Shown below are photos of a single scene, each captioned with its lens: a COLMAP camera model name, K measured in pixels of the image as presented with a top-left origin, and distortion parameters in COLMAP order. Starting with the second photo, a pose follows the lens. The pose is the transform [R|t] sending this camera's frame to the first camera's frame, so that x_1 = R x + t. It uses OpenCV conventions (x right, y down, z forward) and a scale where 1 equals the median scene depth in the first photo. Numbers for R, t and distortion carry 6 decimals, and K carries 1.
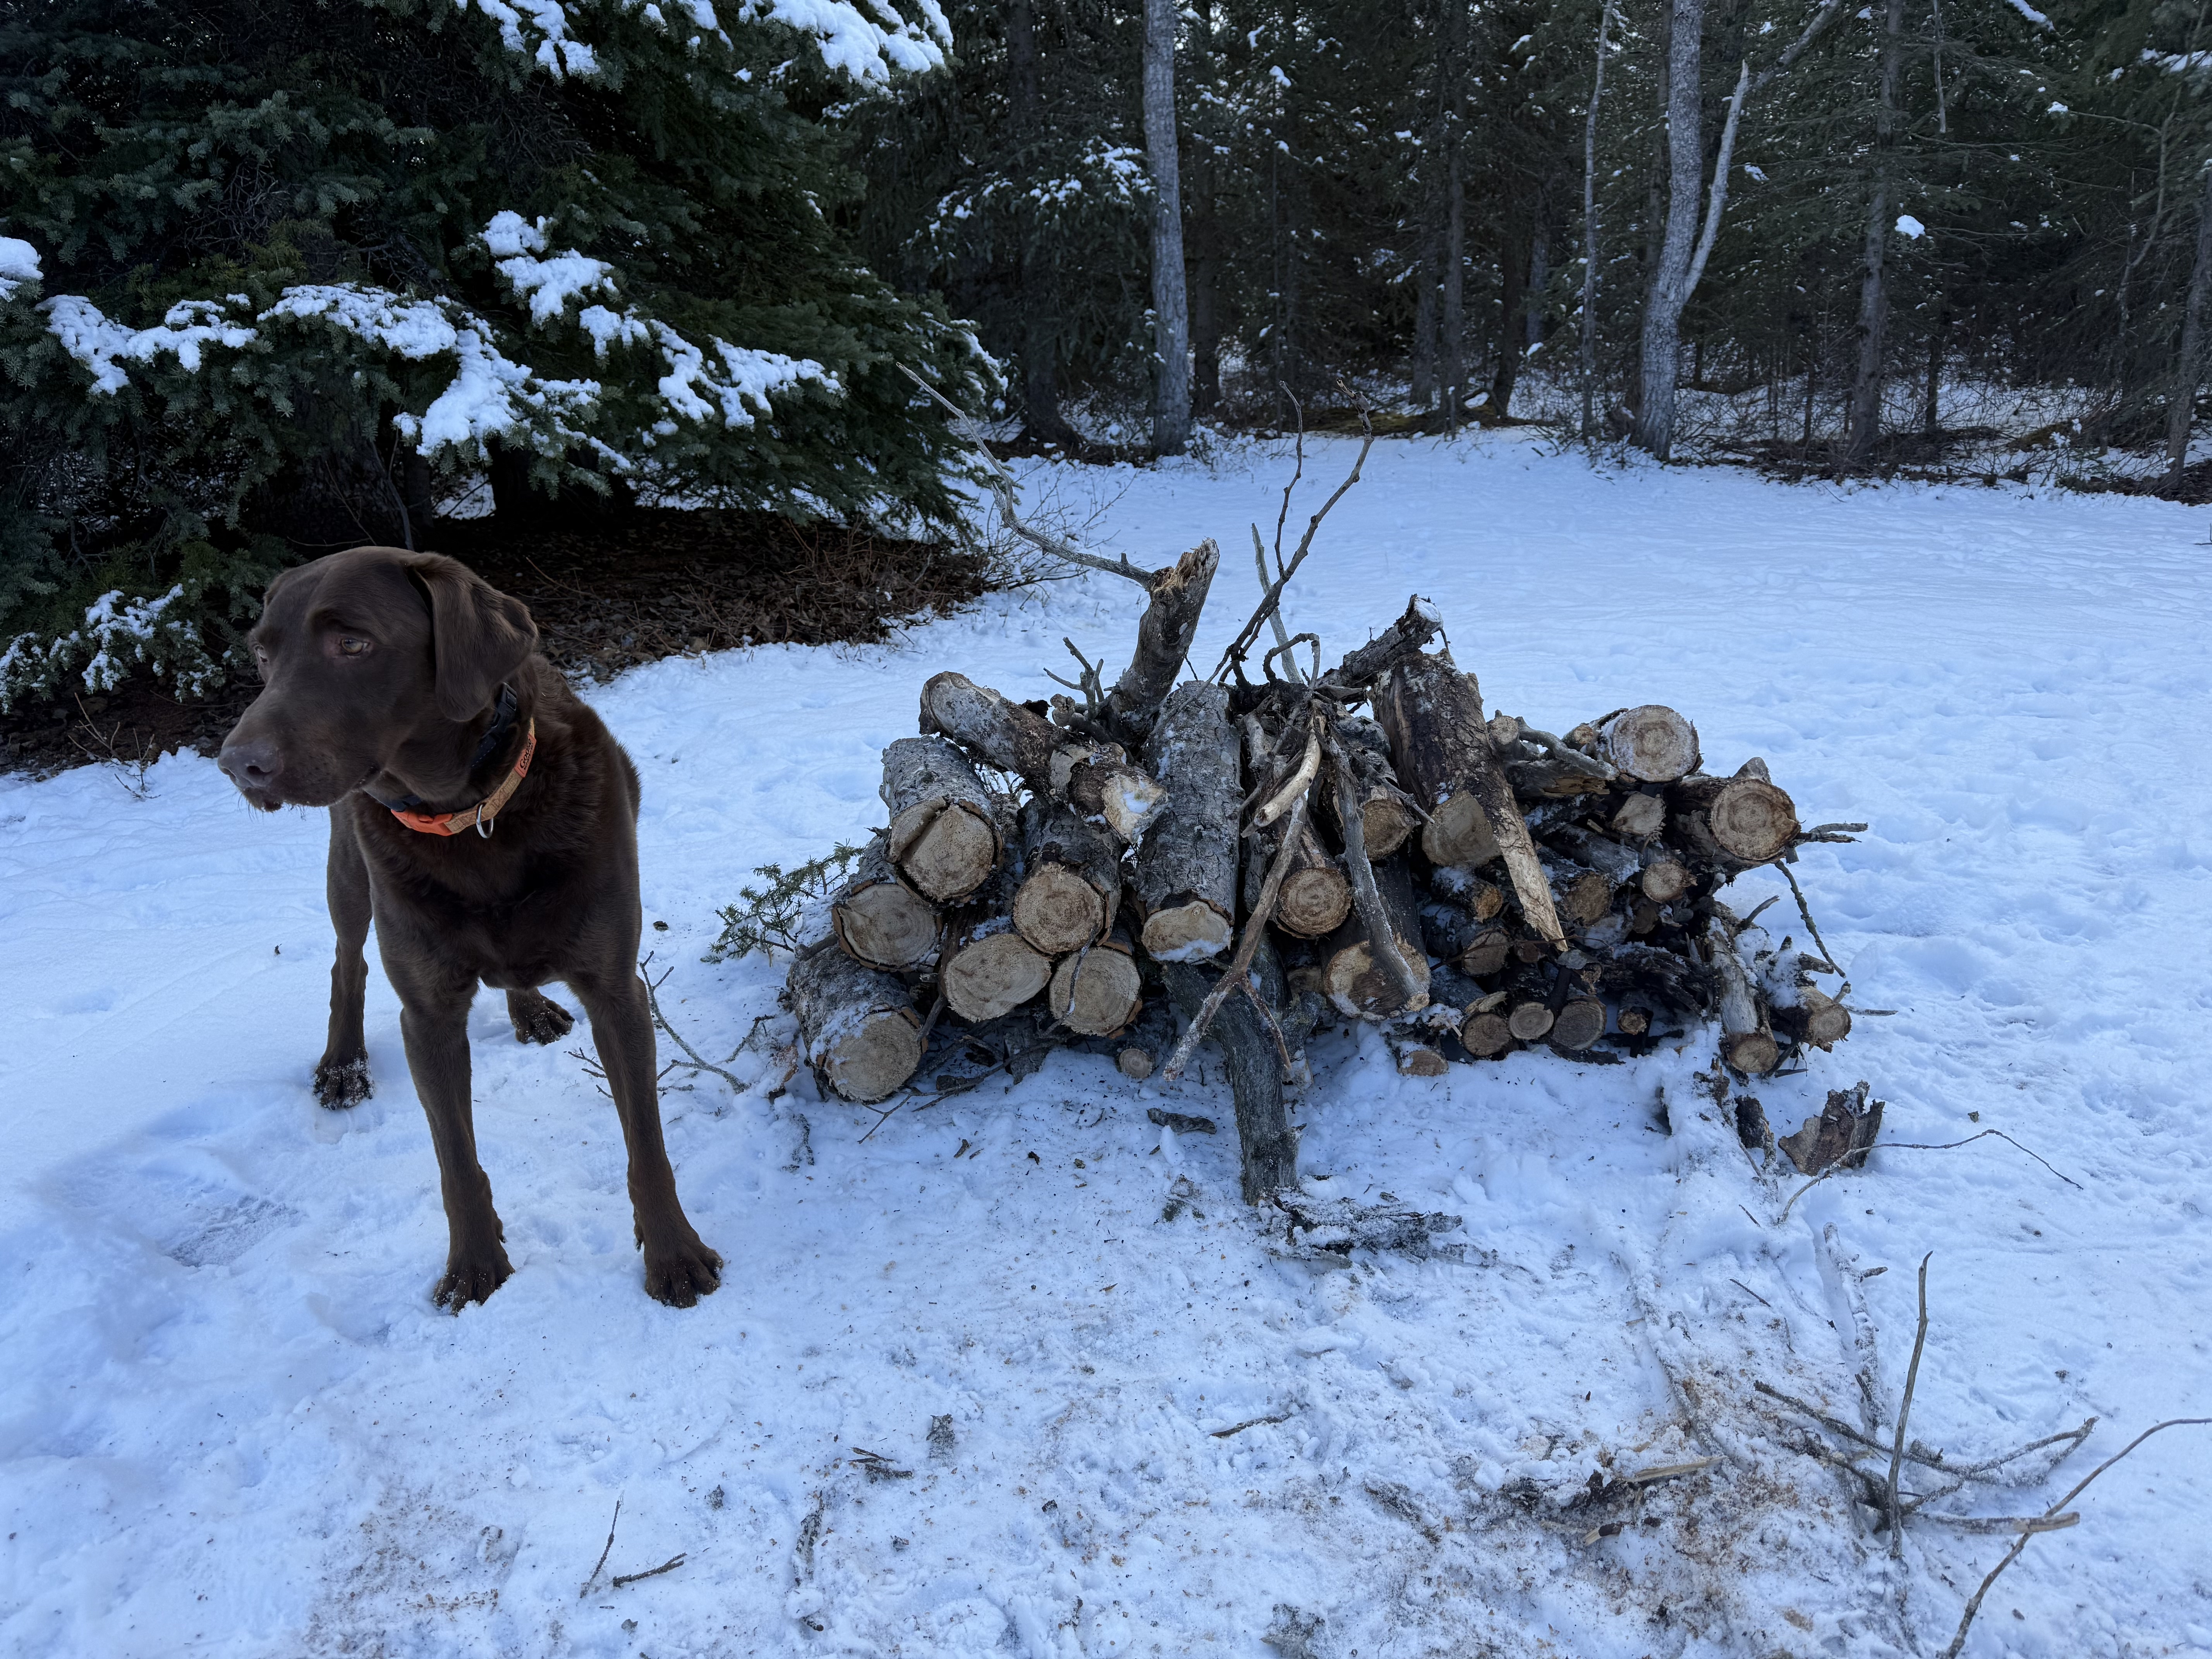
lens RADIAL K [[1556.0, 0, 1108.1], [0, 1556.0, 836.9], [0, 0, 1]] dist [0.039838, -0.059726]
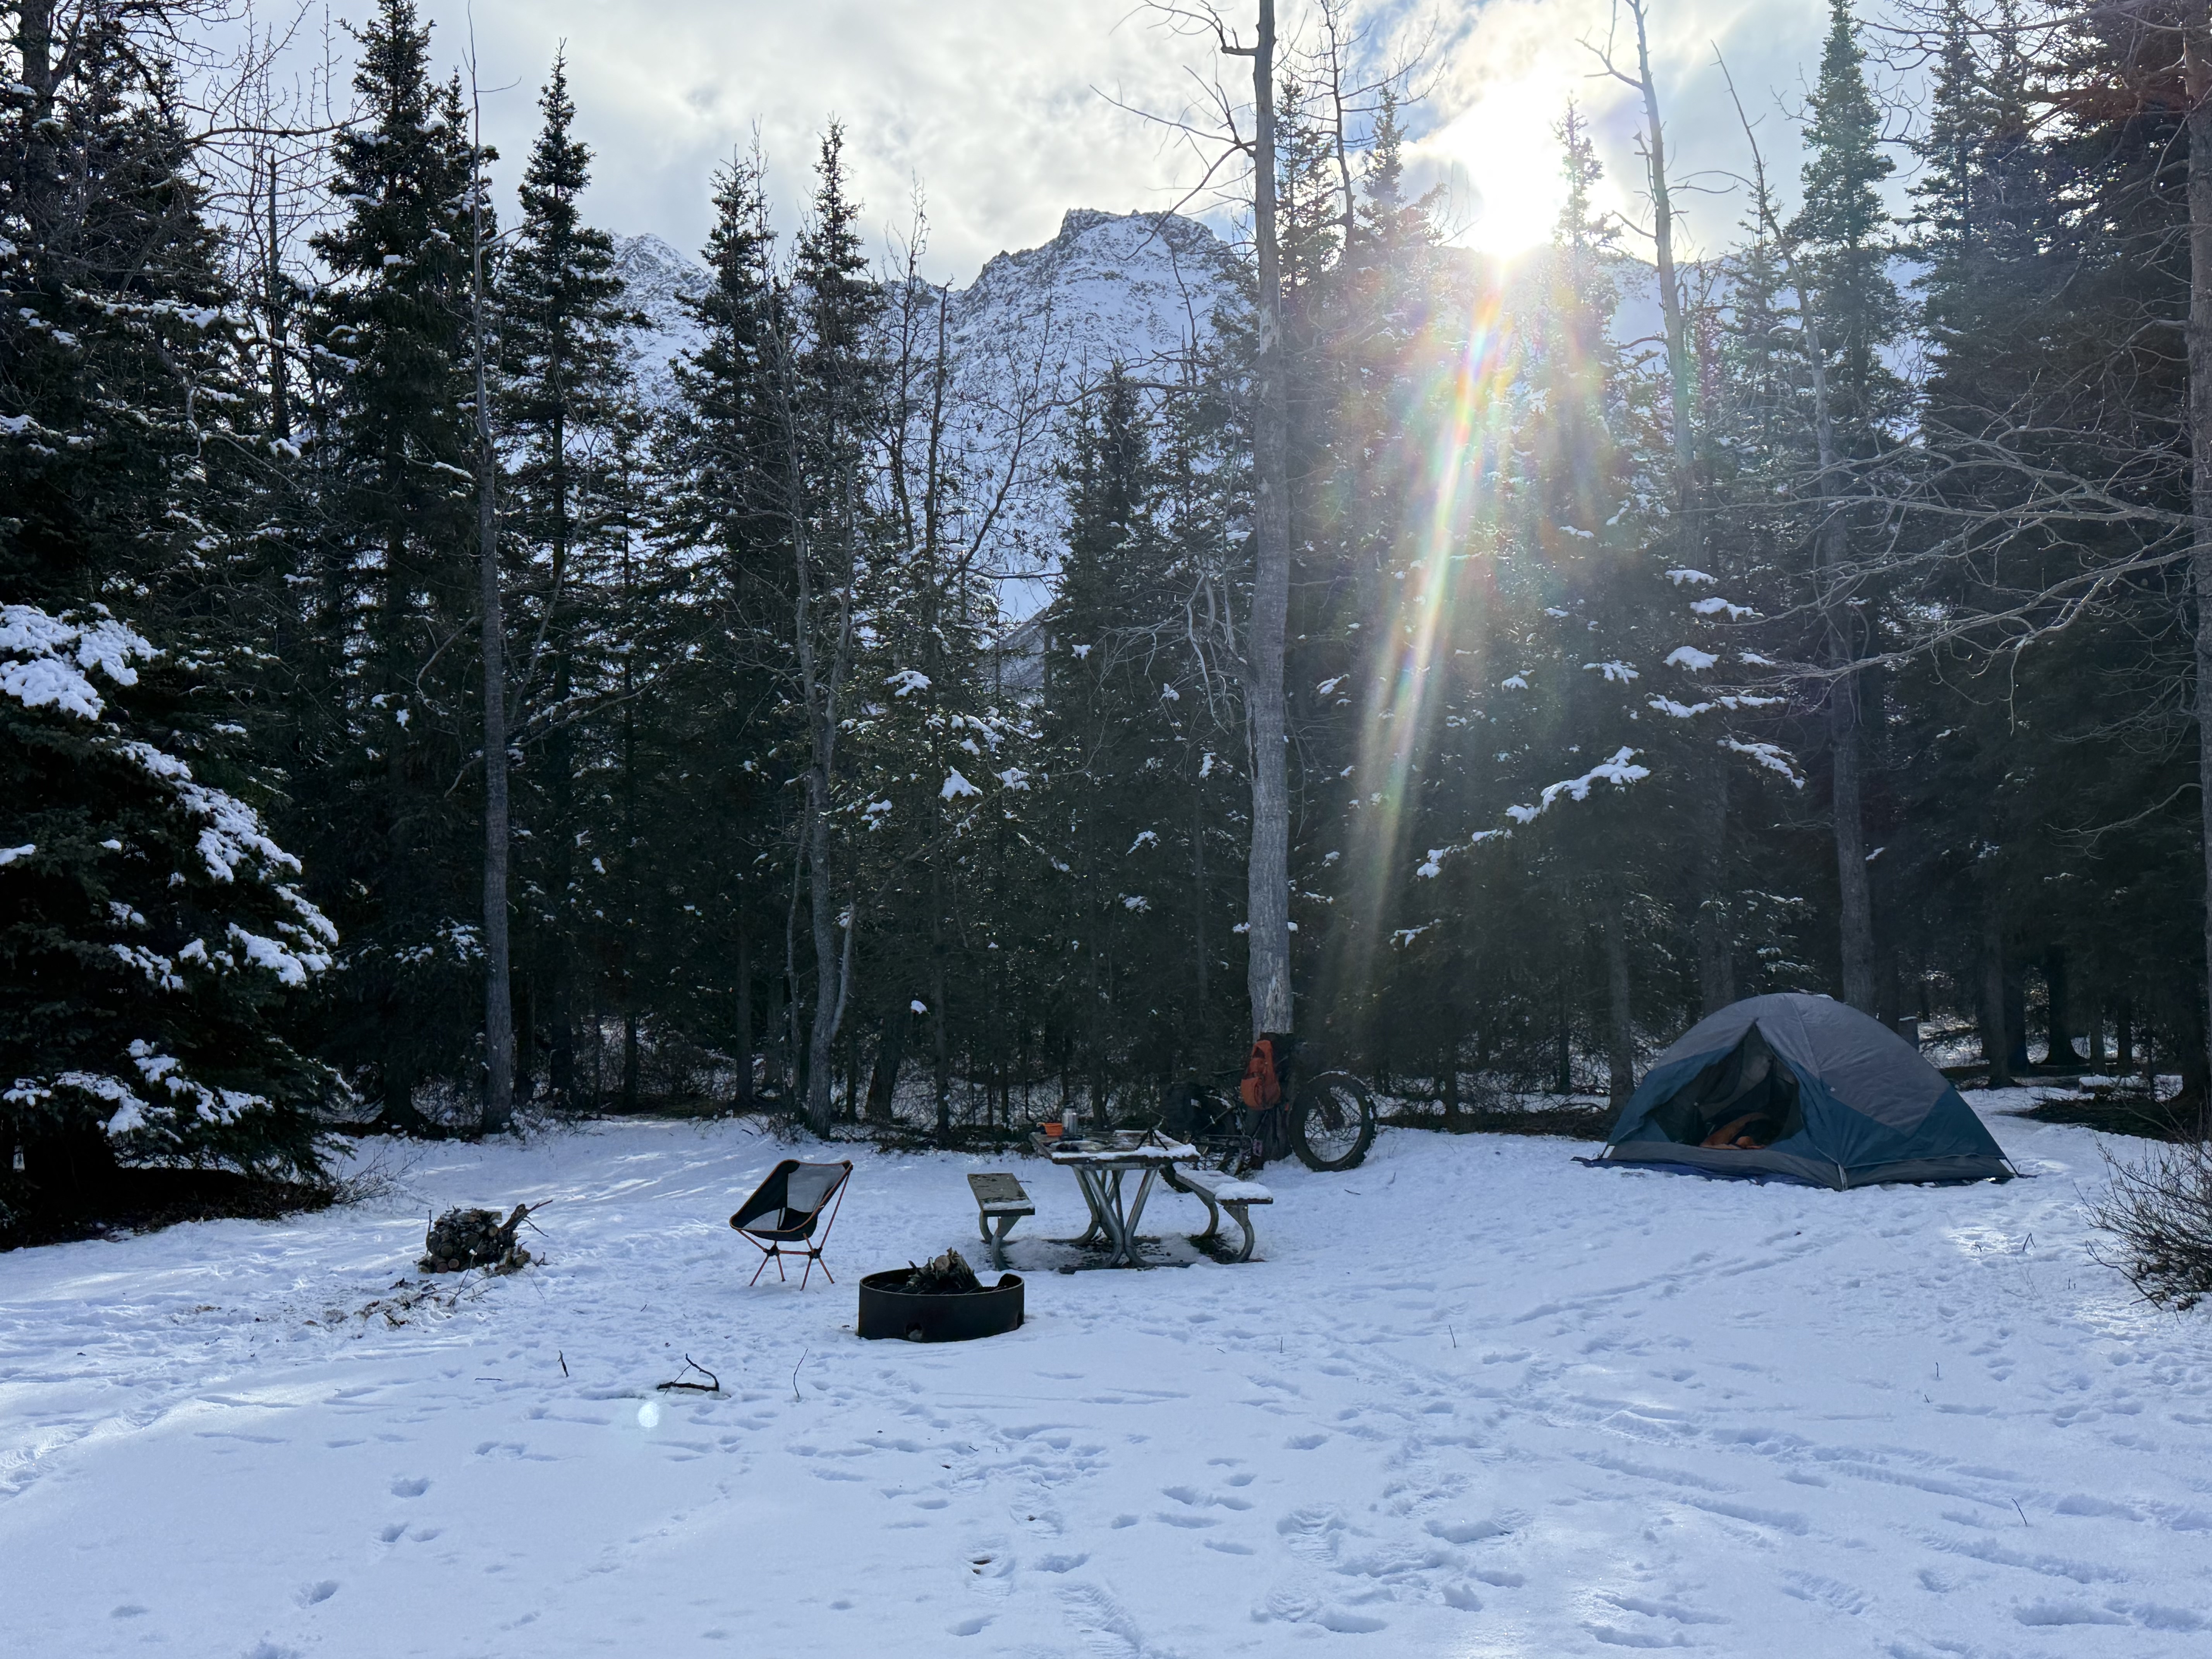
lens RADIAL K [[2248.8, 0, 1106.0], [0, 2248.8, 829.5], [0, 0, 1]] dist [0.216558, -0.448235]
pose [[0.973423, 0.040527, 0.225399, 0.249174], [0.043987, 0.932806, -0.357684, 0.606539], [-0.224750, 0.358093, 0.906232, -2.534480]]
